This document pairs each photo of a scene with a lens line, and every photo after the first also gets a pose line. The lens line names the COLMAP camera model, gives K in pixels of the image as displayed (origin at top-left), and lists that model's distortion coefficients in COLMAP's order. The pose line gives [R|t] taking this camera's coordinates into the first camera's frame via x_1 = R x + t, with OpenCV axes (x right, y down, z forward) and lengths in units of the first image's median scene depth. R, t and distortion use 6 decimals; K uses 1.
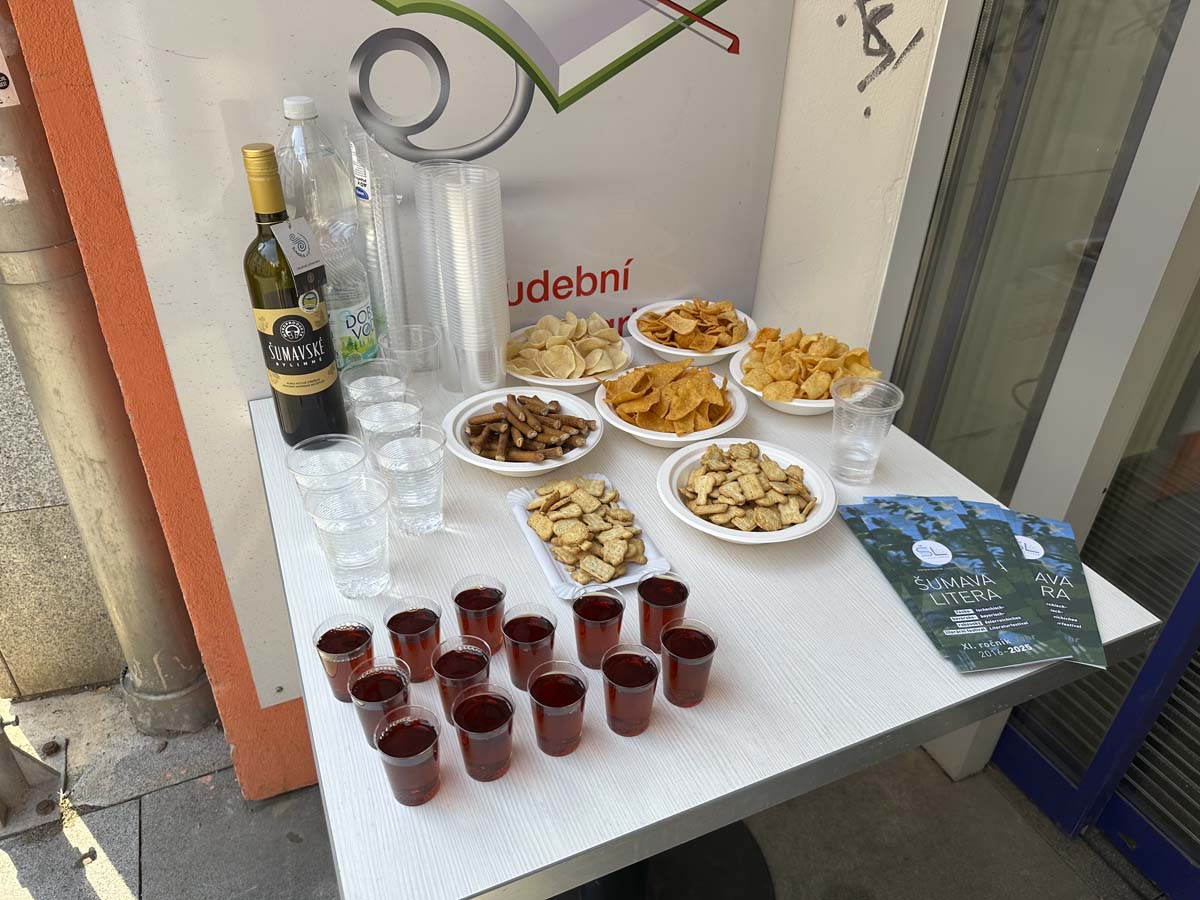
lens RADIAL K [[838.9, 0, 596.6], [0, 838.9, 448.5], [0, 0, 1]] dist [0.112099, -0.153614]
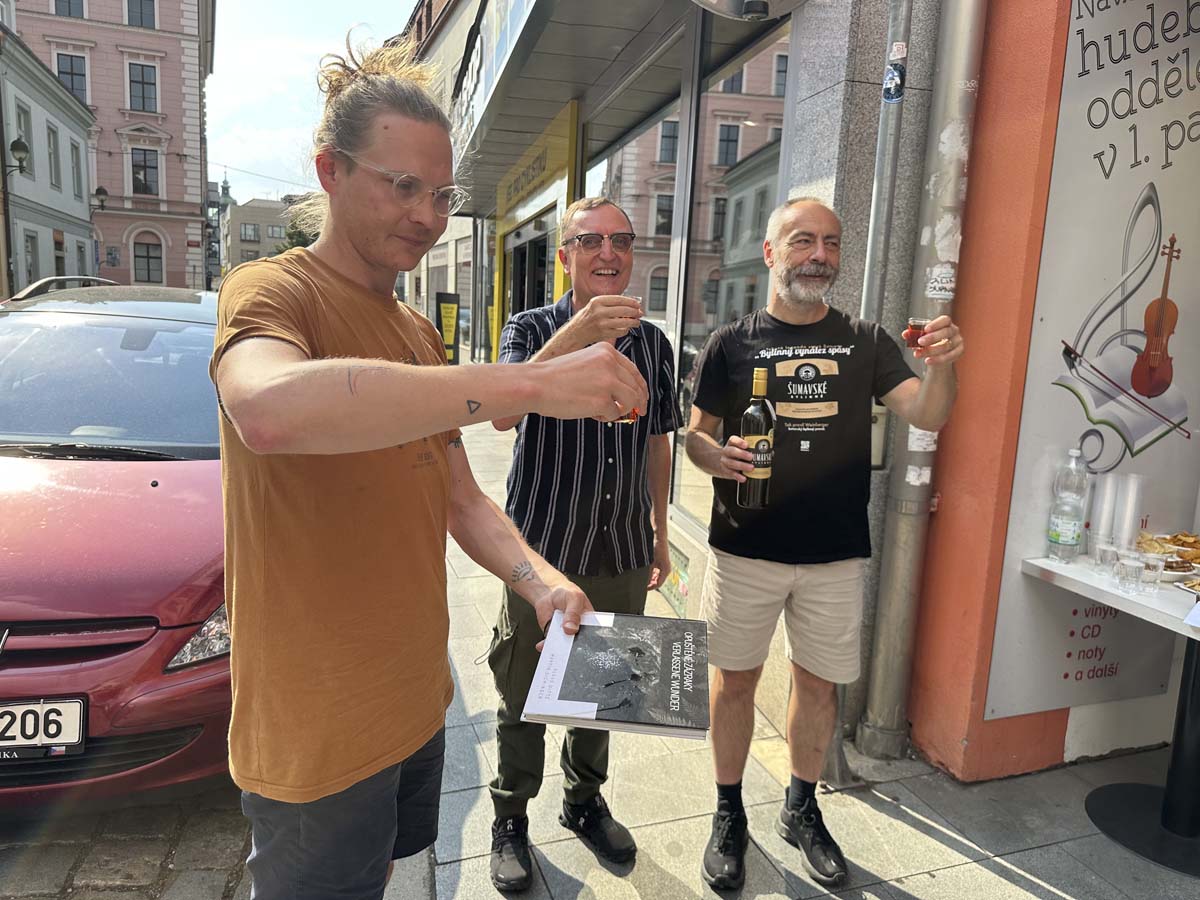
lens RADIAL K [[877.3, 0, 600.0], [0, 877.3, 450.0], [0, 0, 1]] dist [0.005733, -0.002233]
pose [[0.997506, 0.029987, -0.063893, -1.521633], [-0.052366, 0.921382, -0.385115, 0.716508], [0.047321, 0.387500, 0.920654, -1.588753]]
